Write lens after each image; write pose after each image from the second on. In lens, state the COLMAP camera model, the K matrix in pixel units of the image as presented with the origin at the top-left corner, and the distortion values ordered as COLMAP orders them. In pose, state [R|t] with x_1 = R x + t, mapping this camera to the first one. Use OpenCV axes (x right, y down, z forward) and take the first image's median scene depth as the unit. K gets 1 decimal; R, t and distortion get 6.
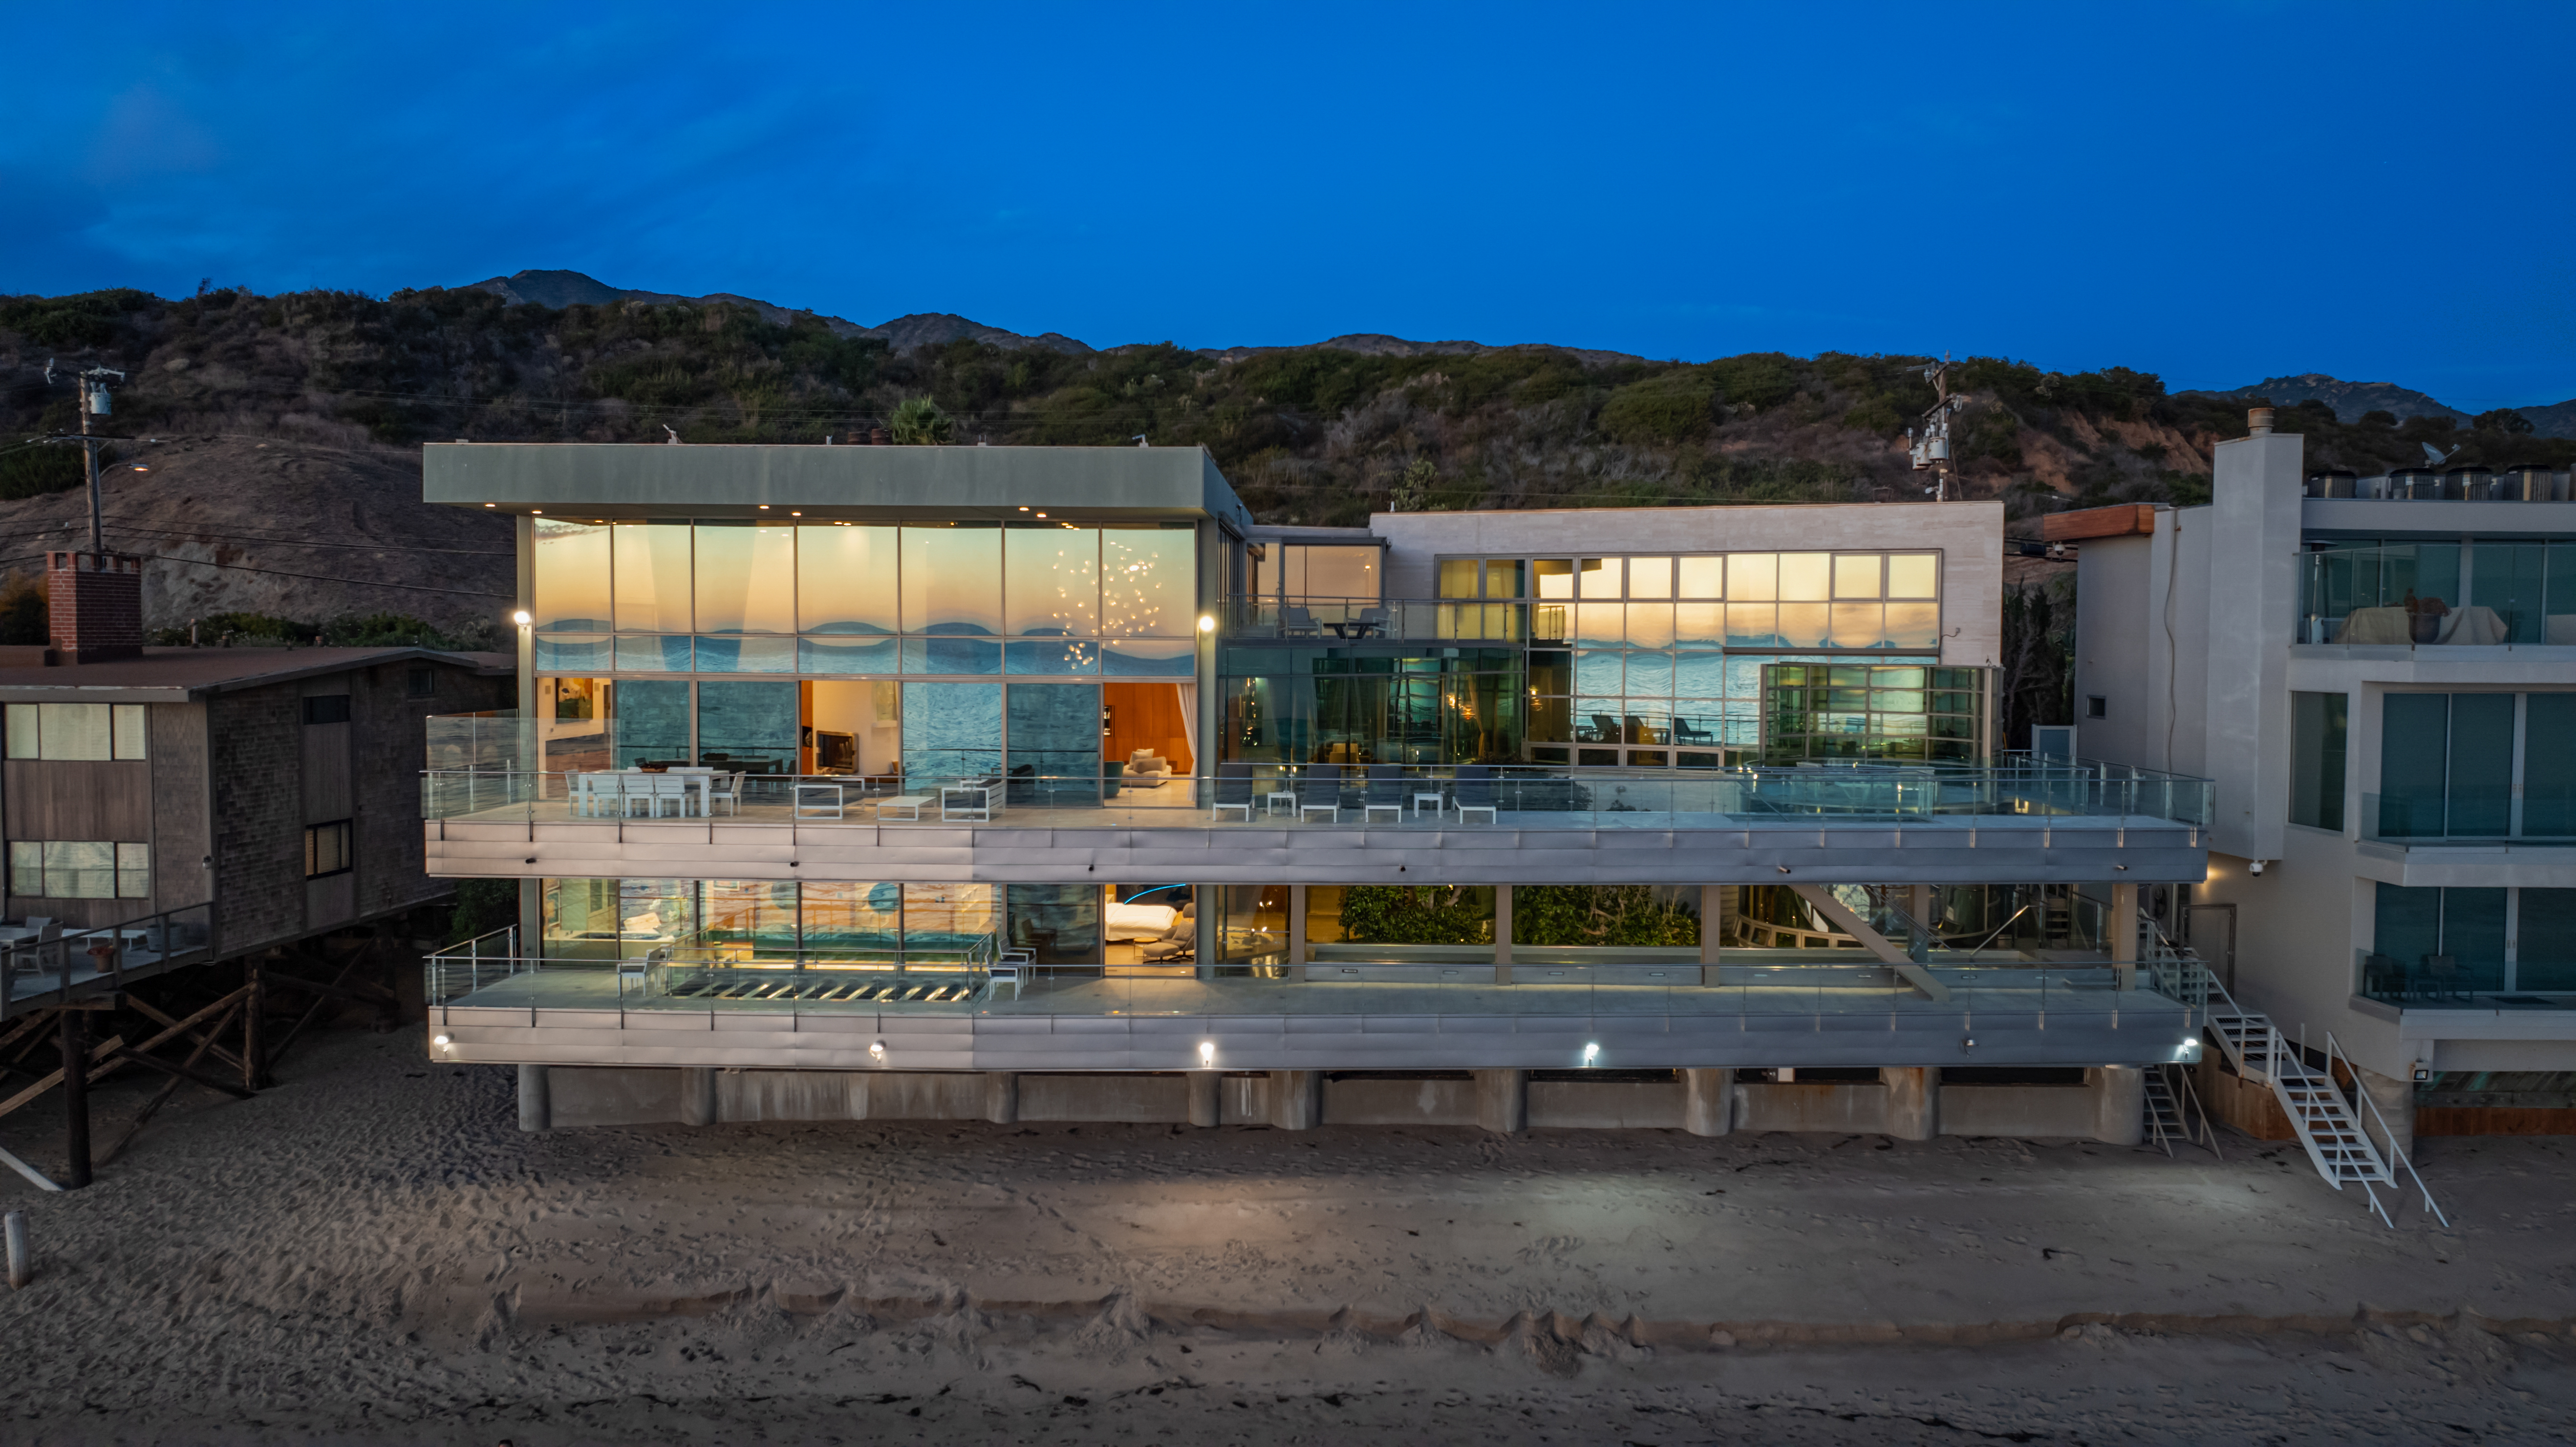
lens RADIAL K [[1805.6, 0, 1289.5], [0, 1805.6, 725.6], [0, 0, 1]] dist [-0.005720, -0.036533]
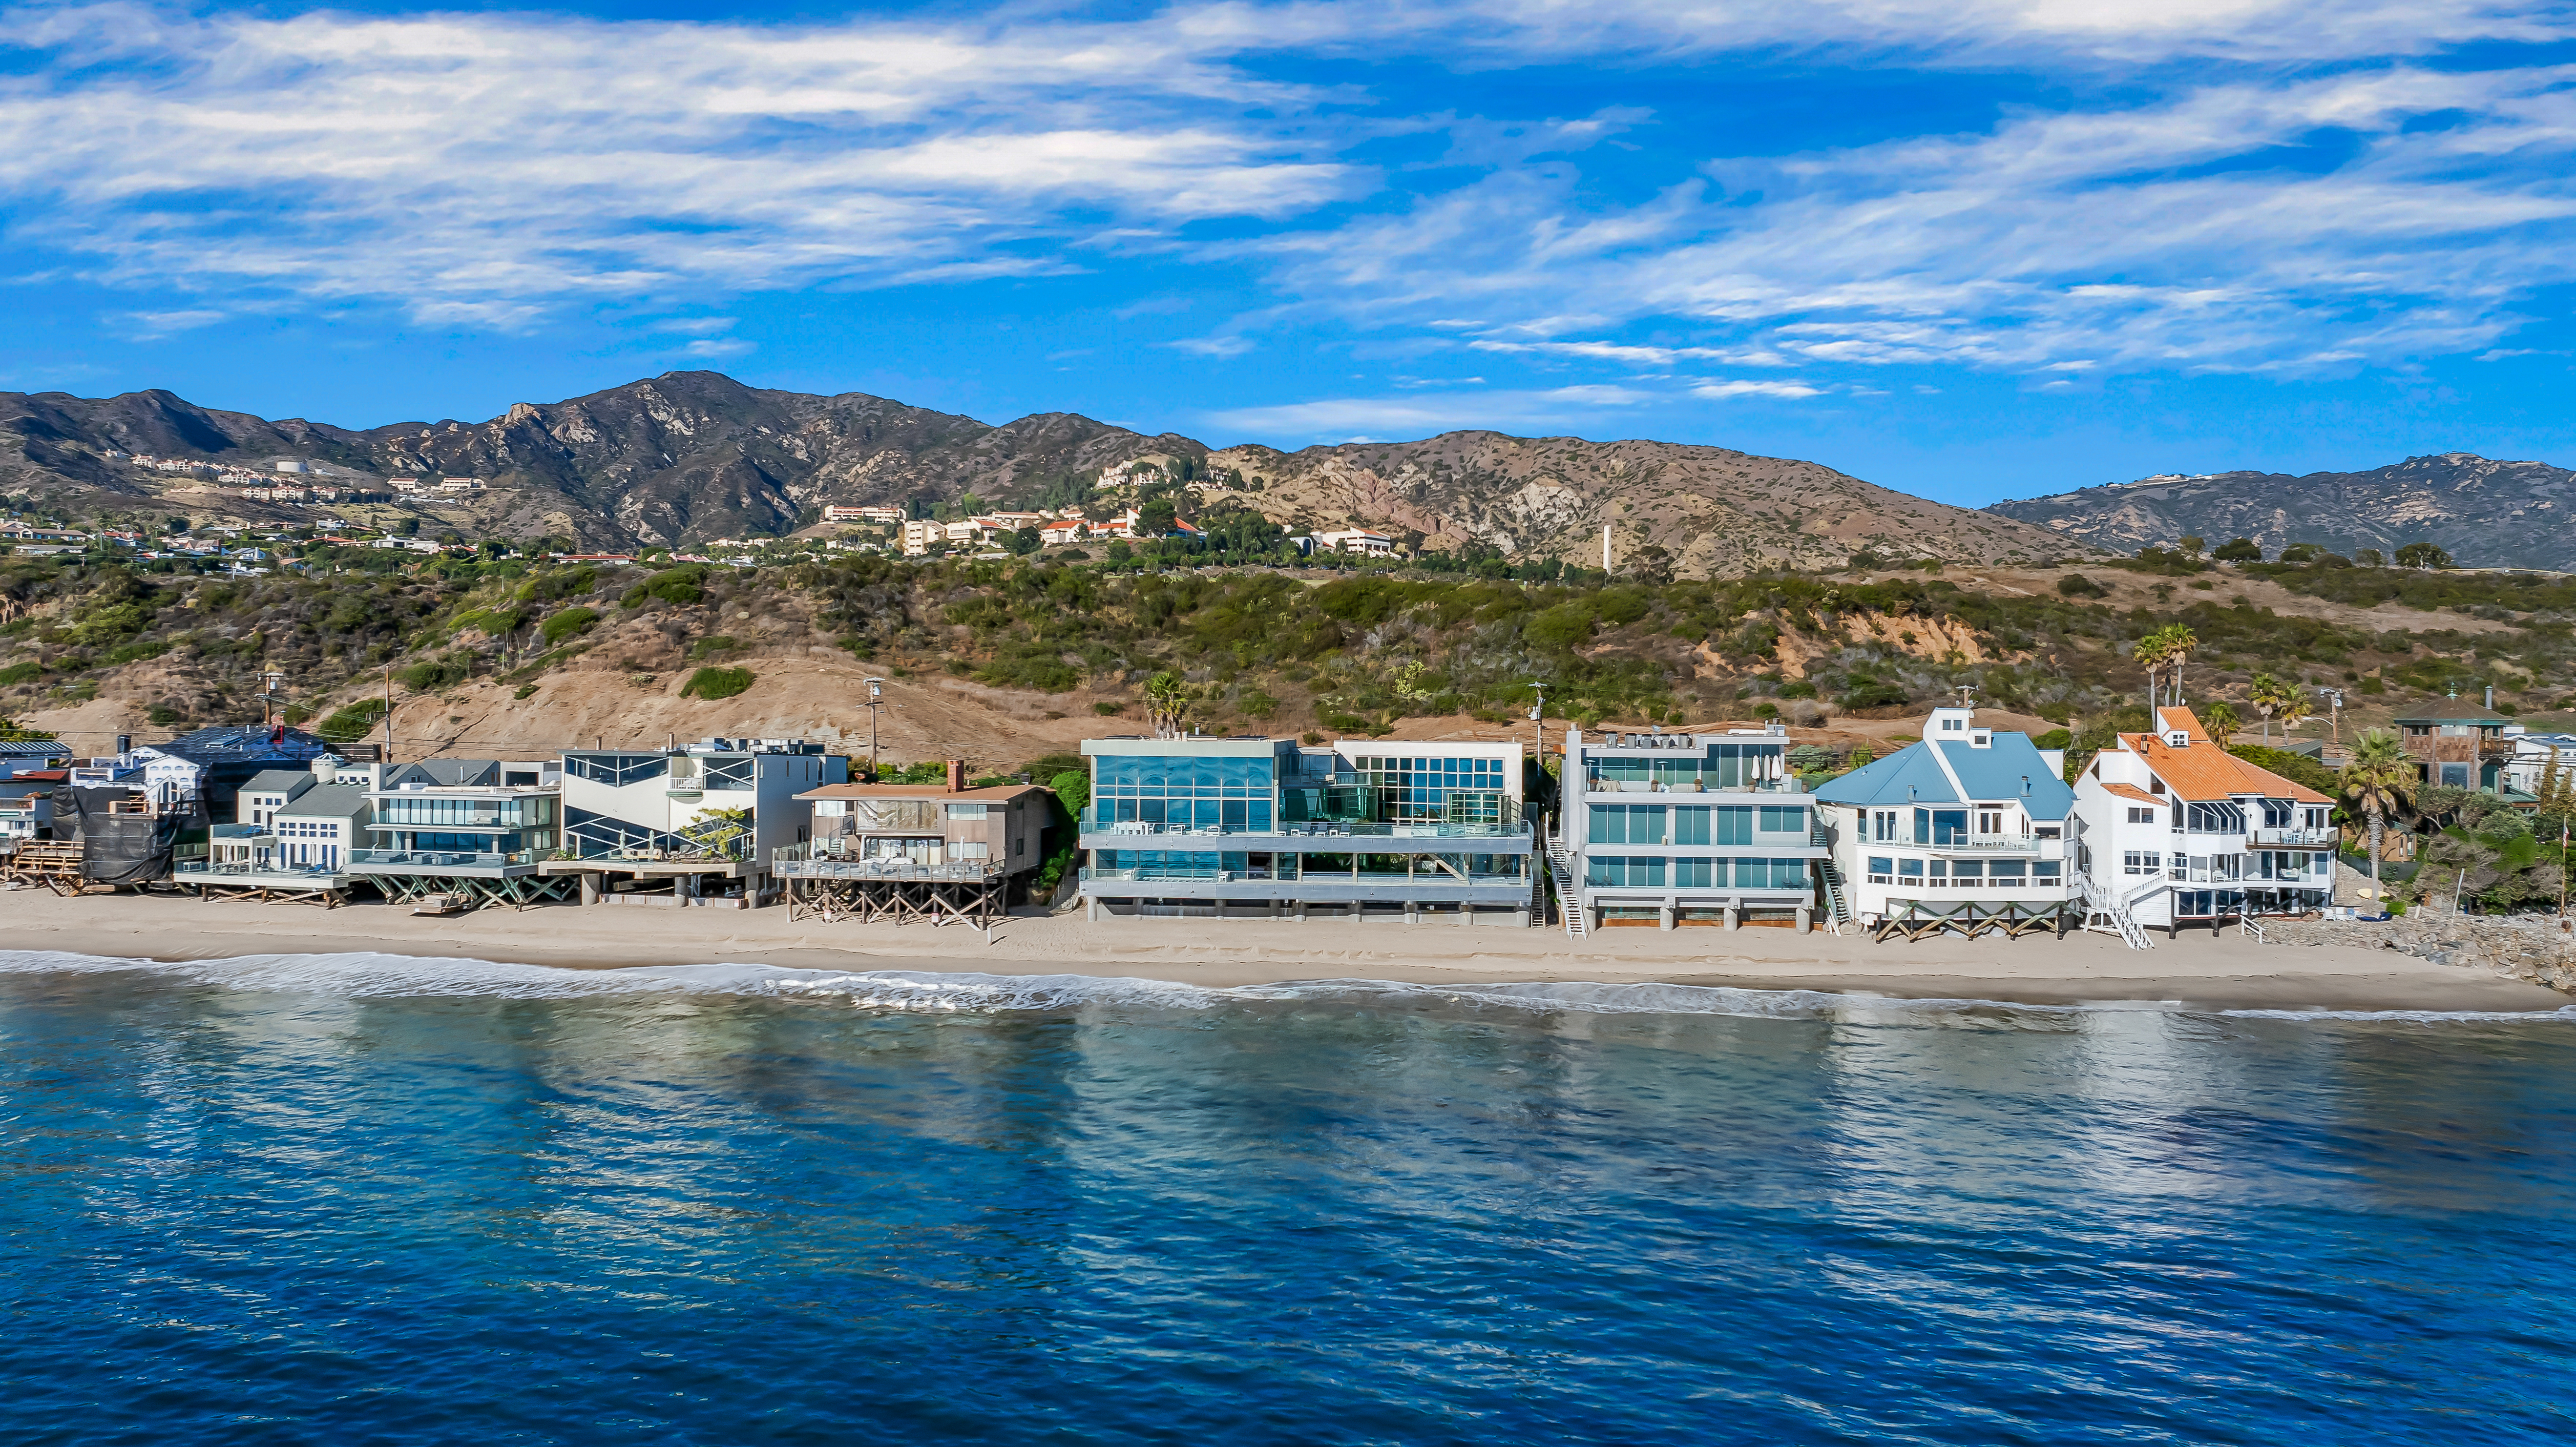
lens RADIAL K [[1883.1, 0, 1286.9], [0, 1883.1, 721.2], [0, 0, 1]] dist [-0.005972, -0.003976]
pose [[0.997978, 0.001655, -0.063544, 0.198870], [-0.004652, 0.998882, -0.047034, -0.003653], [0.063395, 0.047234, 0.996870, -2.547123]]
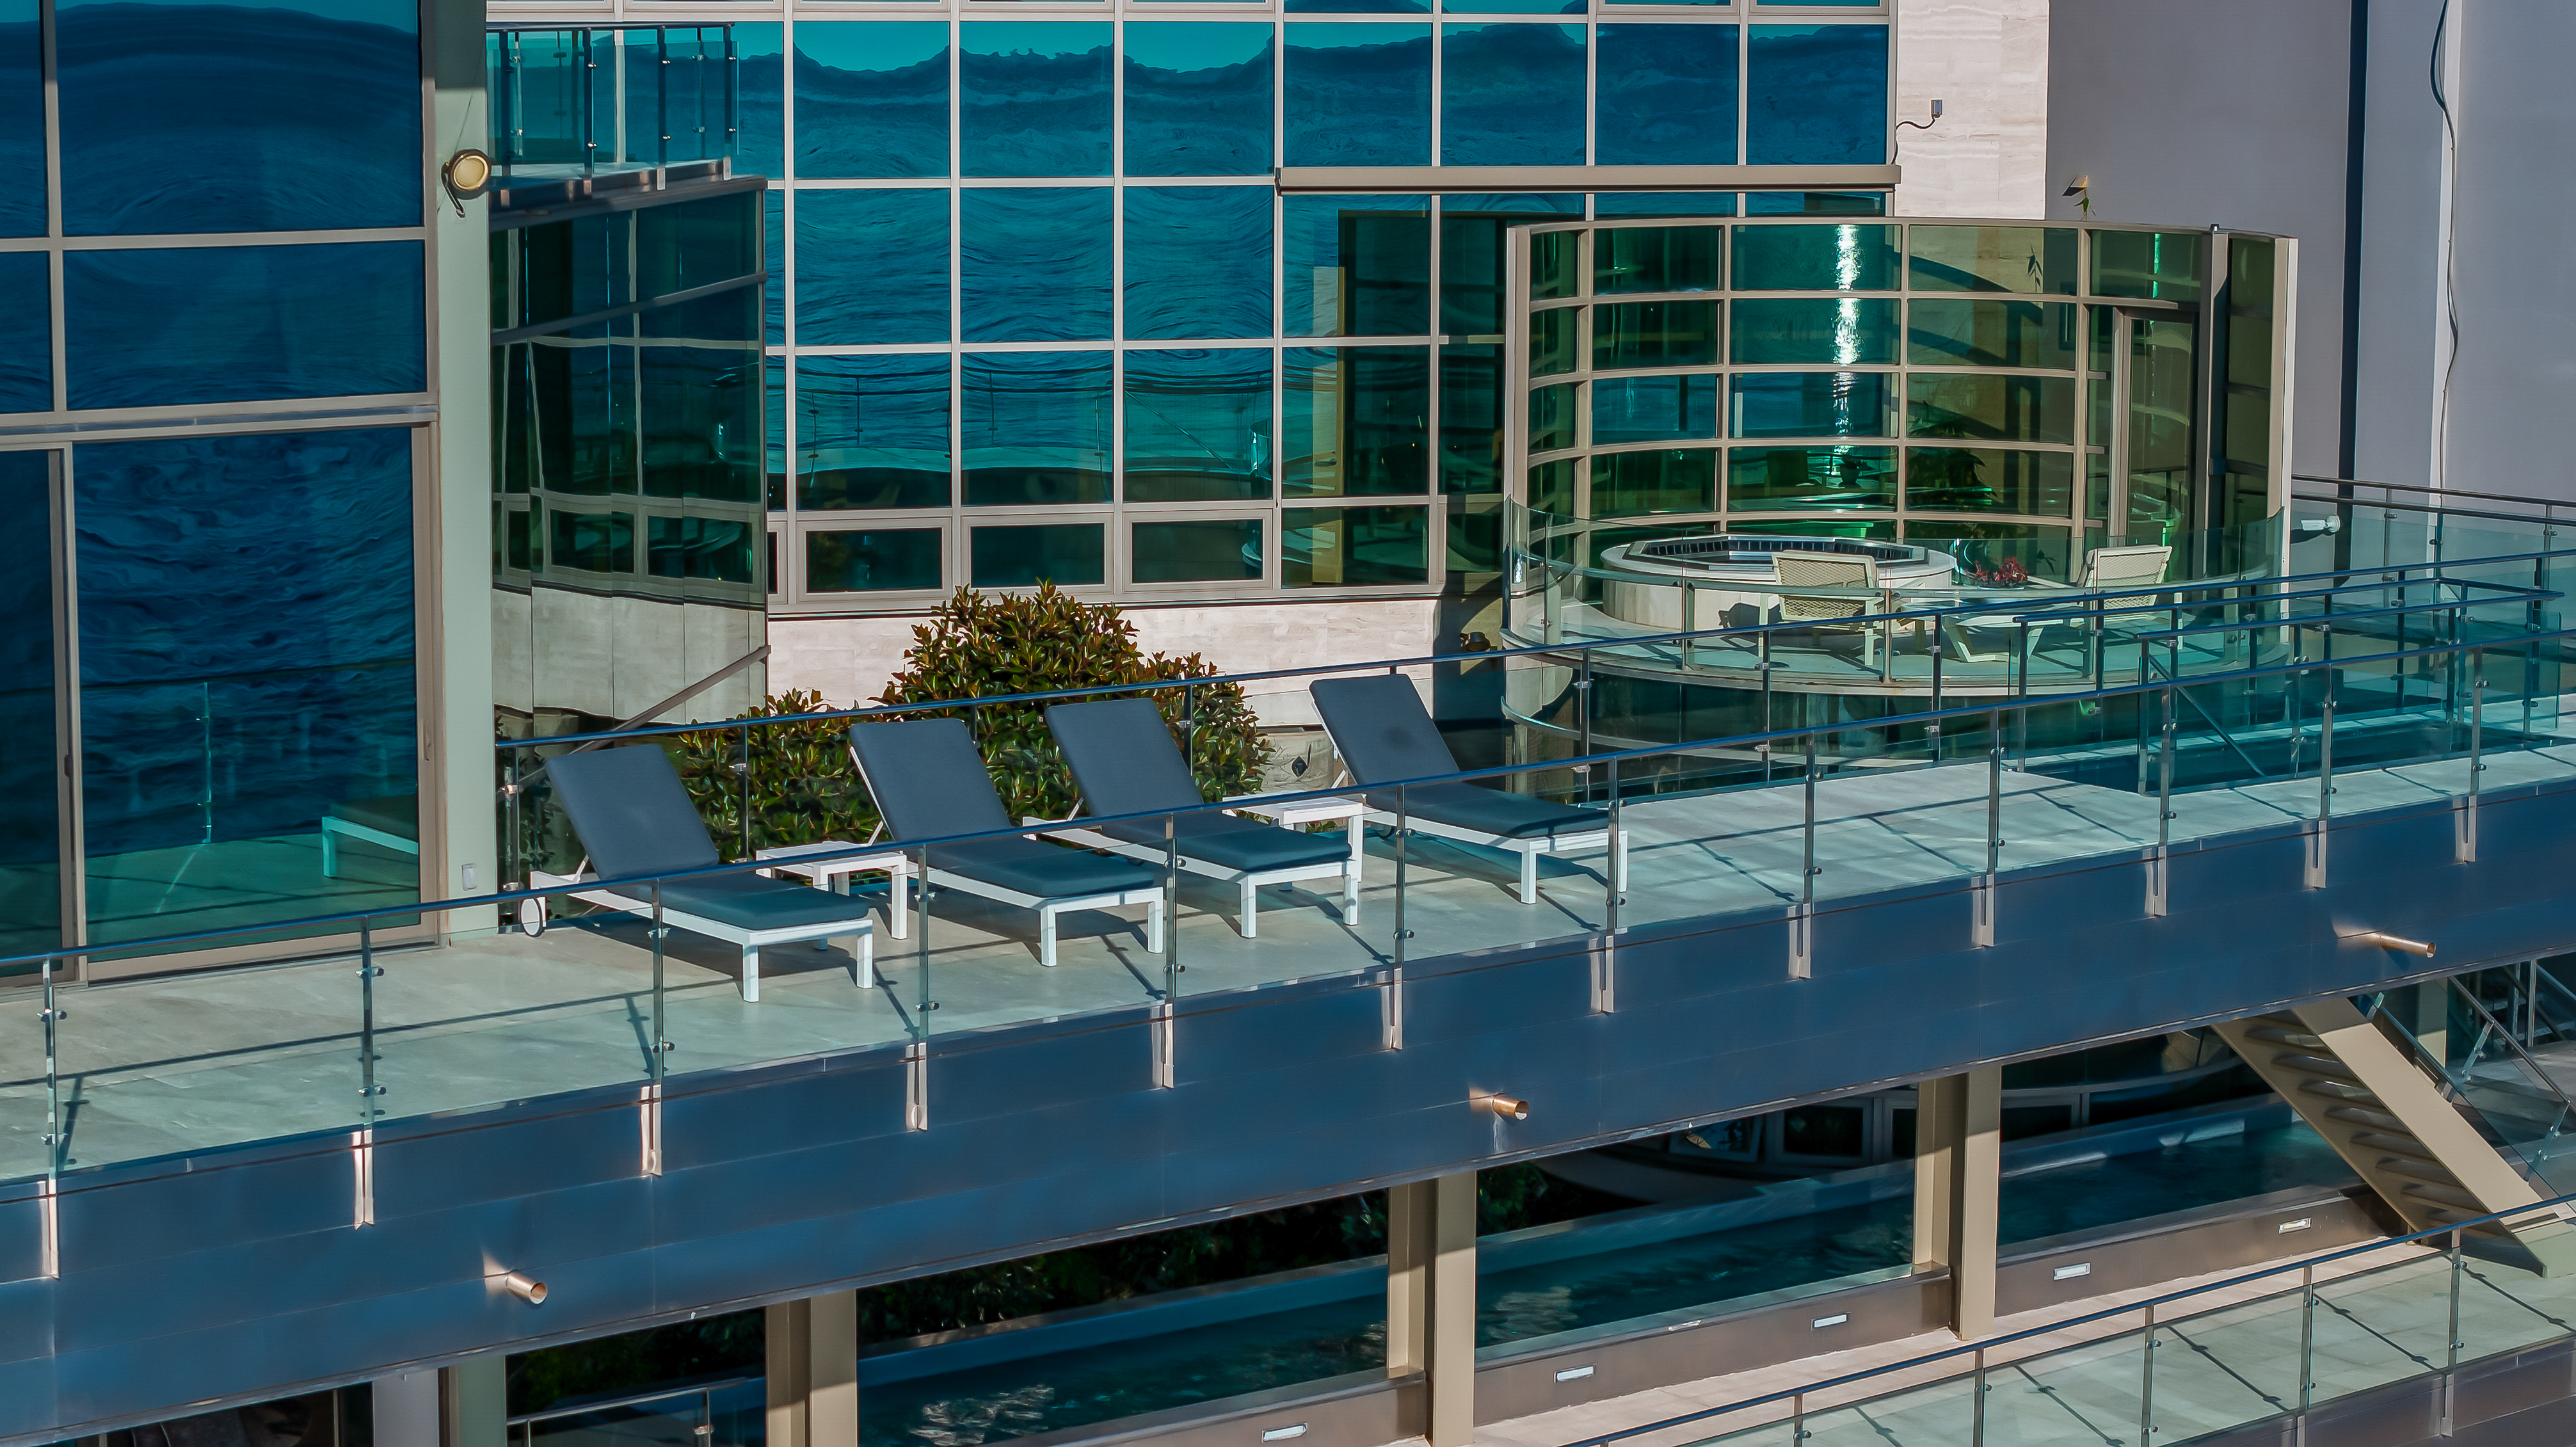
lens RADIAL K [[5285.7, 0, 1288.0], [0, 5285.7, 723.5], [0, 0, 1]] dist [-0.074394, -0.091601]
pose [[0.773666, -0.088073, 0.627443, -0.356547], [0.030931, 0.994361, 0.101437, -0.045105], [-0.632839, -0.059071, 0.772027, 0.346810]]
